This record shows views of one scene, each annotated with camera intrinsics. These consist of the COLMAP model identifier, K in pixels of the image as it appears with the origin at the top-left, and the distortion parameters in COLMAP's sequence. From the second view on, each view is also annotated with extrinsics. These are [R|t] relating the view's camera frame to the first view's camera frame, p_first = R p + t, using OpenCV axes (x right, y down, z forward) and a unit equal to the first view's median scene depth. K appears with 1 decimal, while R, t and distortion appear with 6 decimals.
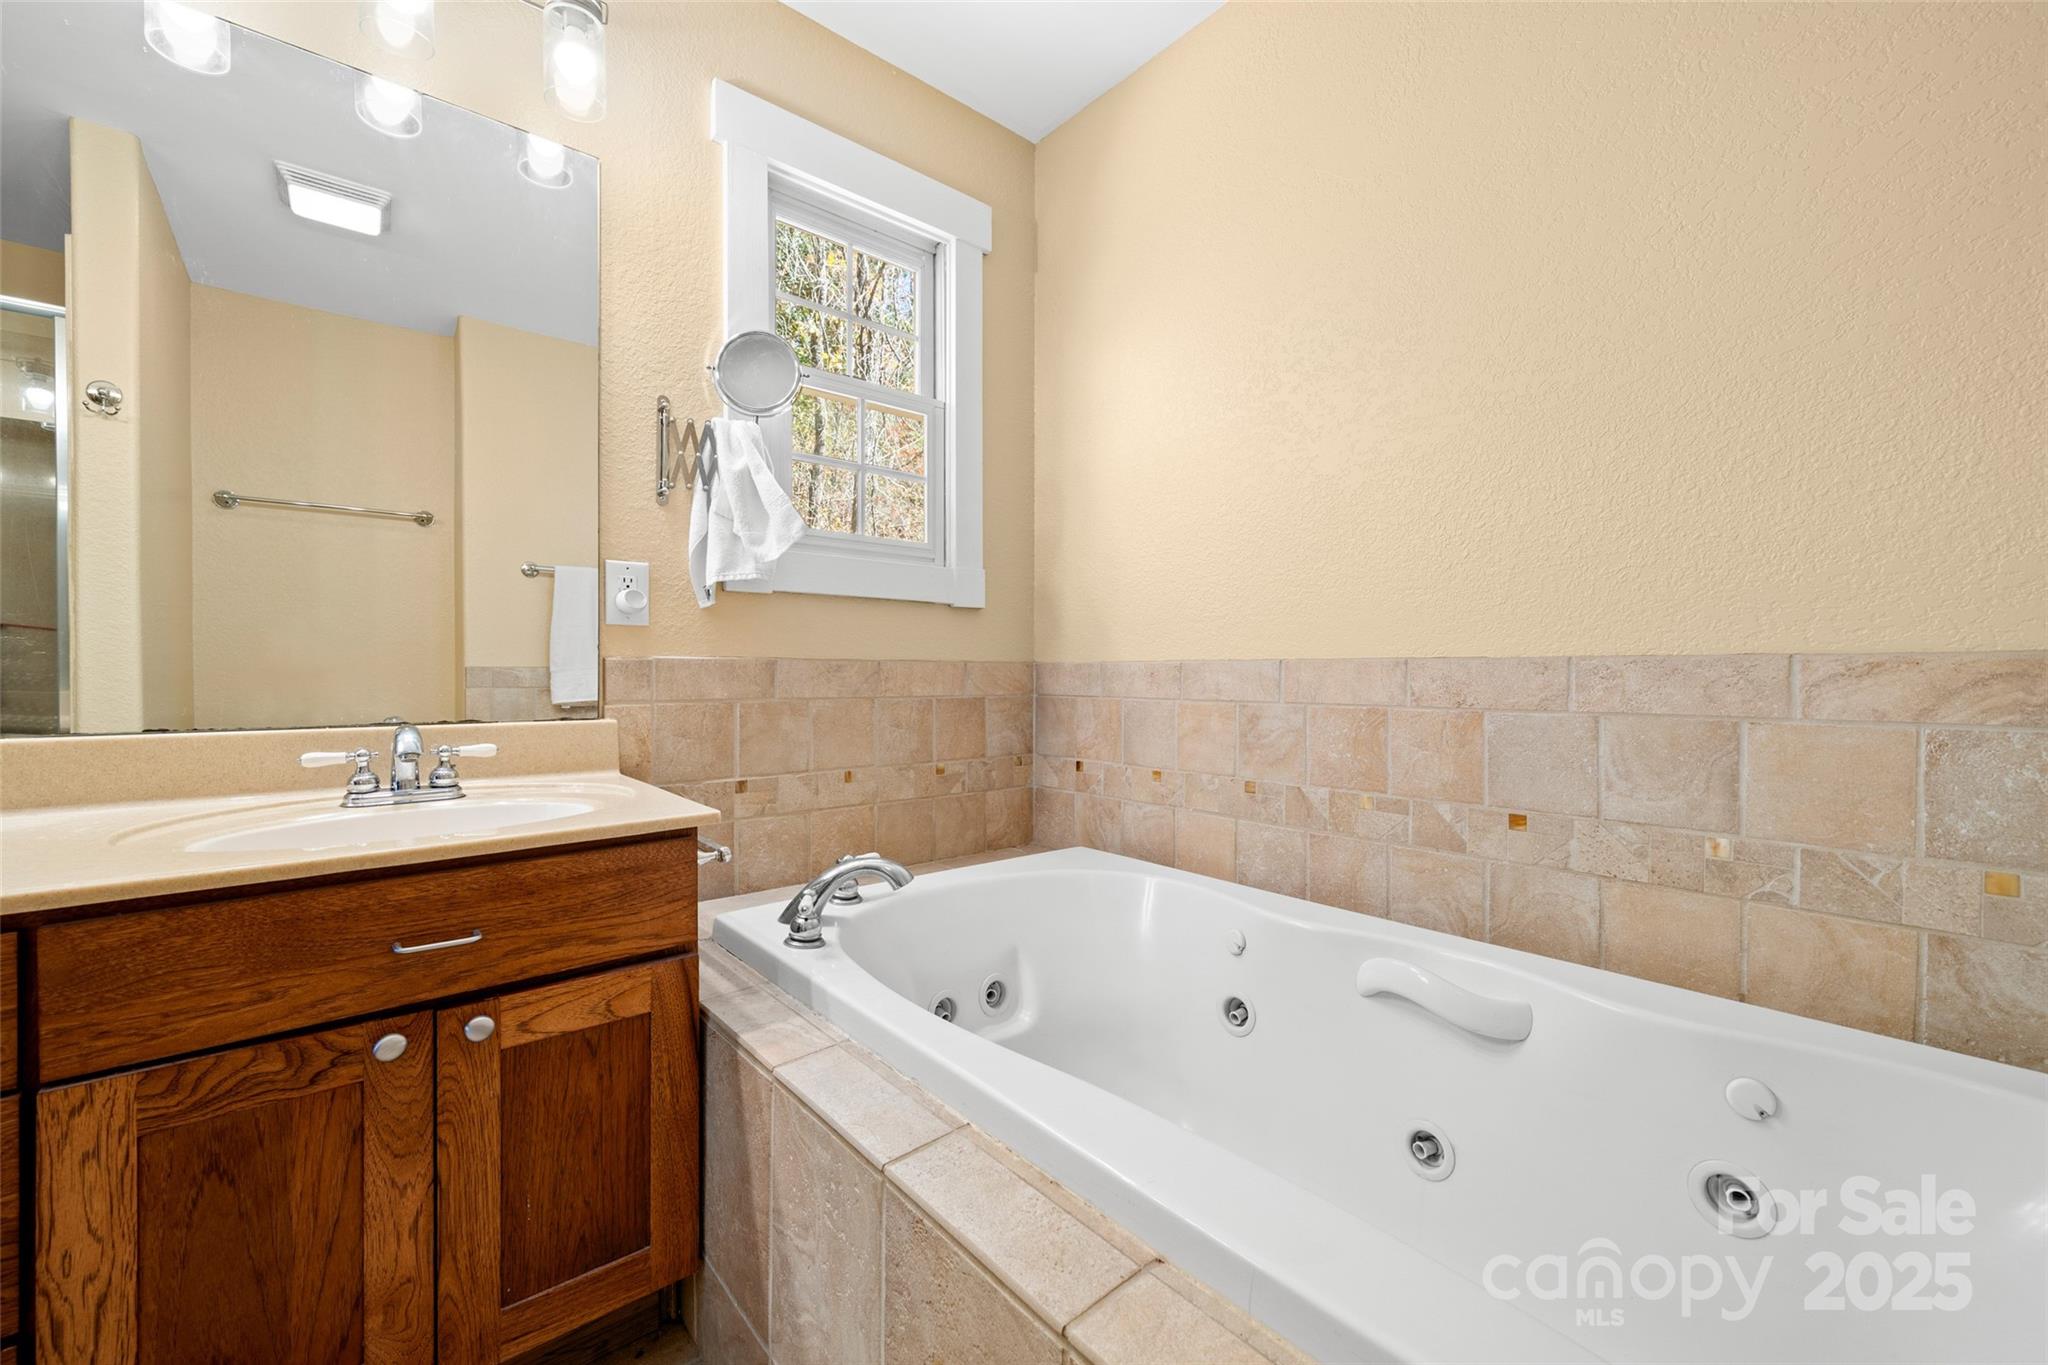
lens RADIAL K [[813.1, 0, 1017.5], [0, 813.1, 663.9], [0, 0, 1]] dist [-0.005238, -0.000162]
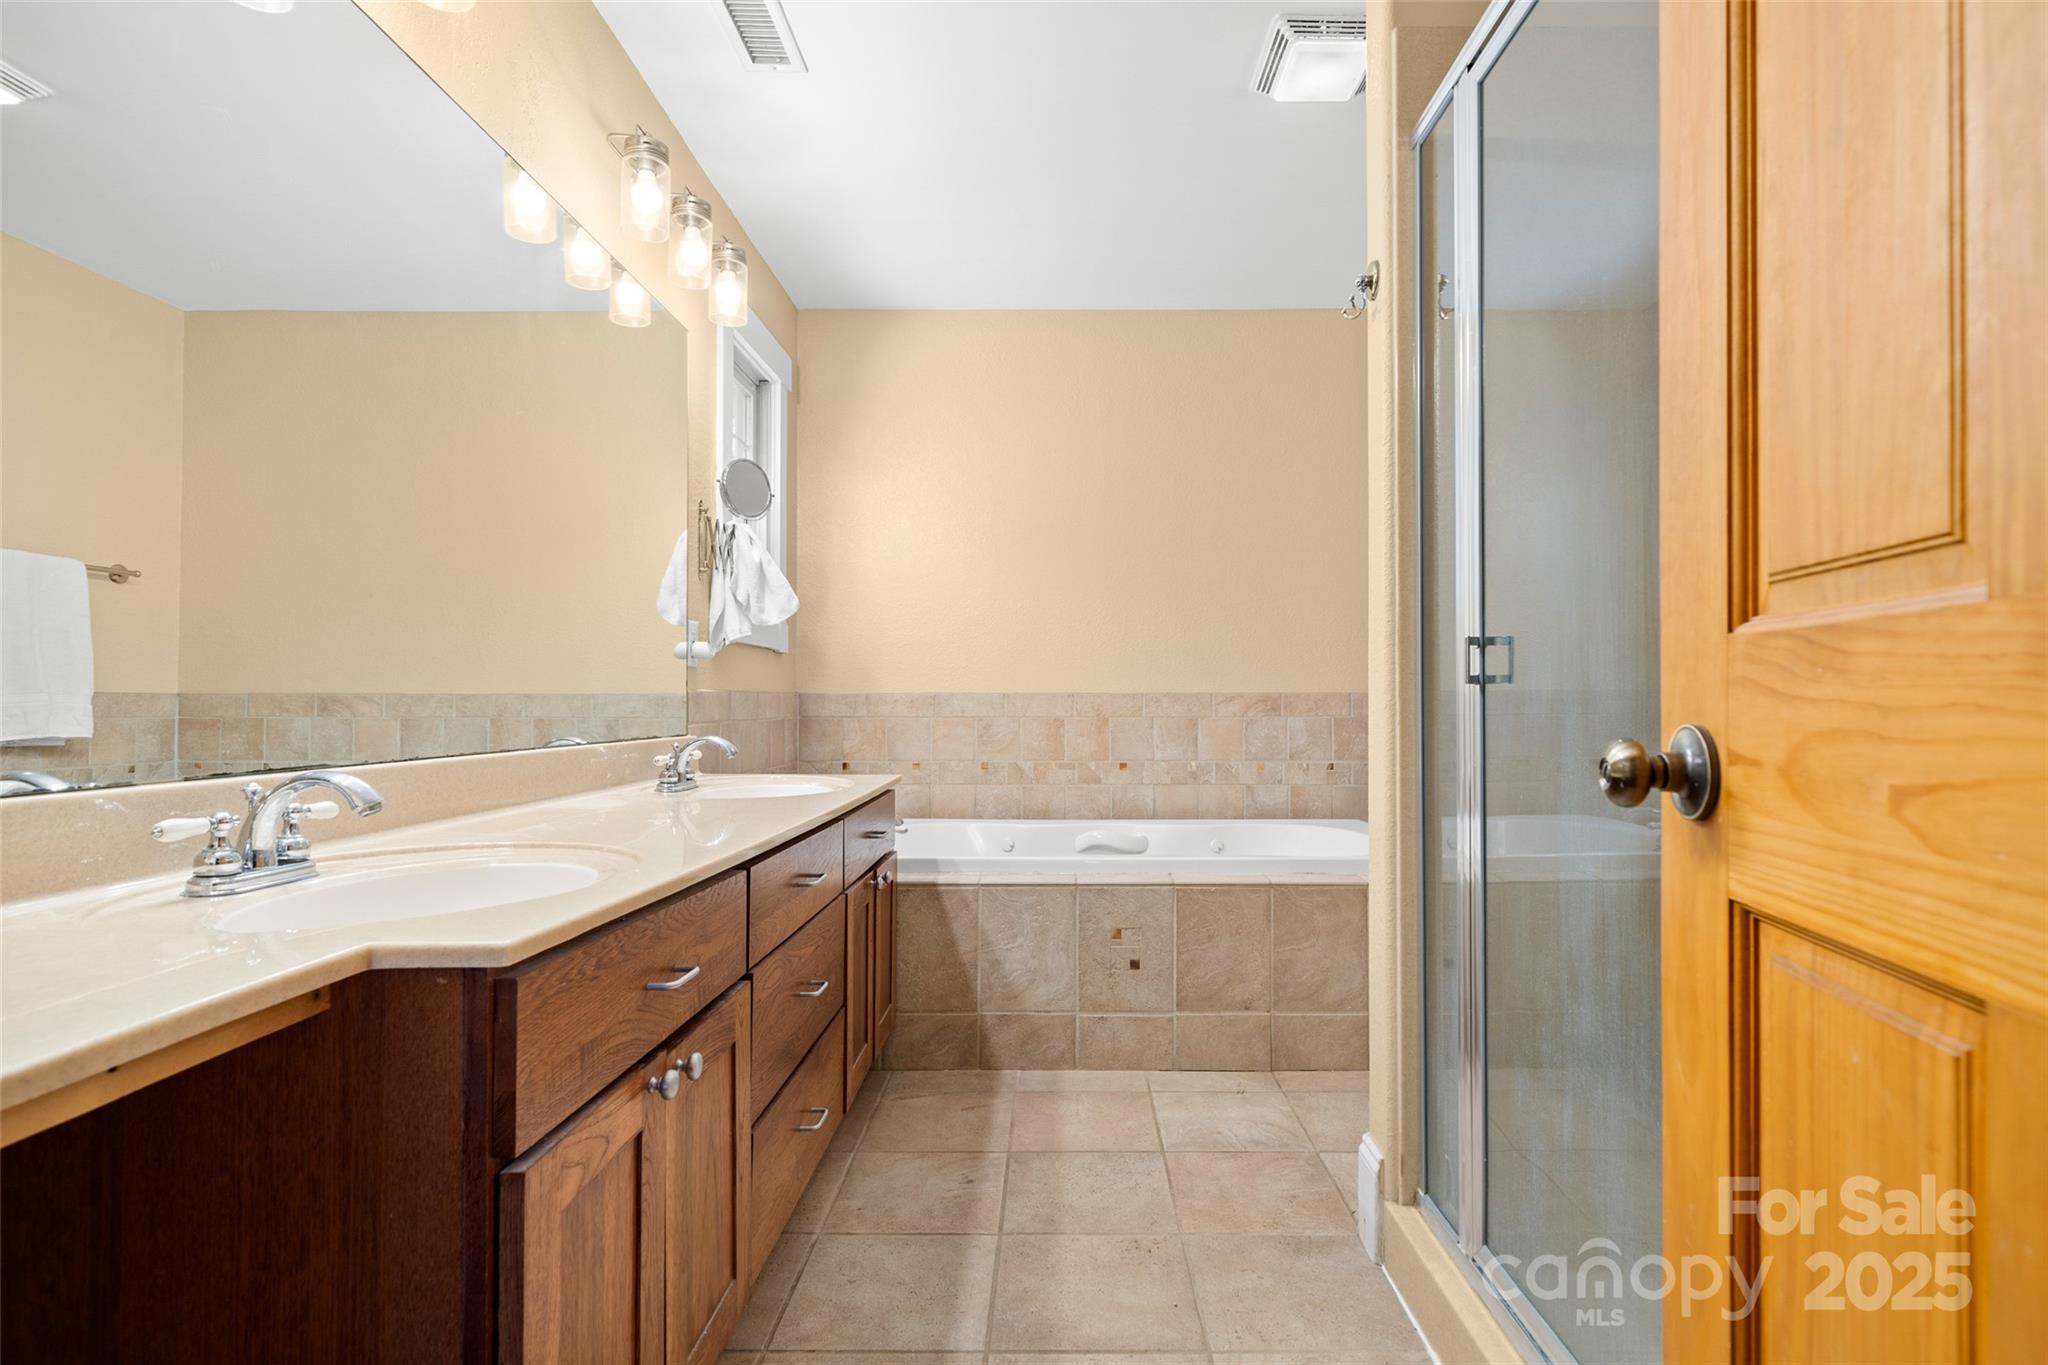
lens RADIAL K [[975.0, 0, 1033.3], [0, 975.0, 688.0], [0, 0, 1]] dist [-0.000979, -0.000049]
pose [[0.668588, 0.005279, 0.743615, -1.311548], [-0.005432, 0.999983, -0.002215, -0.013165], [-0.743613, -0.002559, 0.668605, -0.526640]]
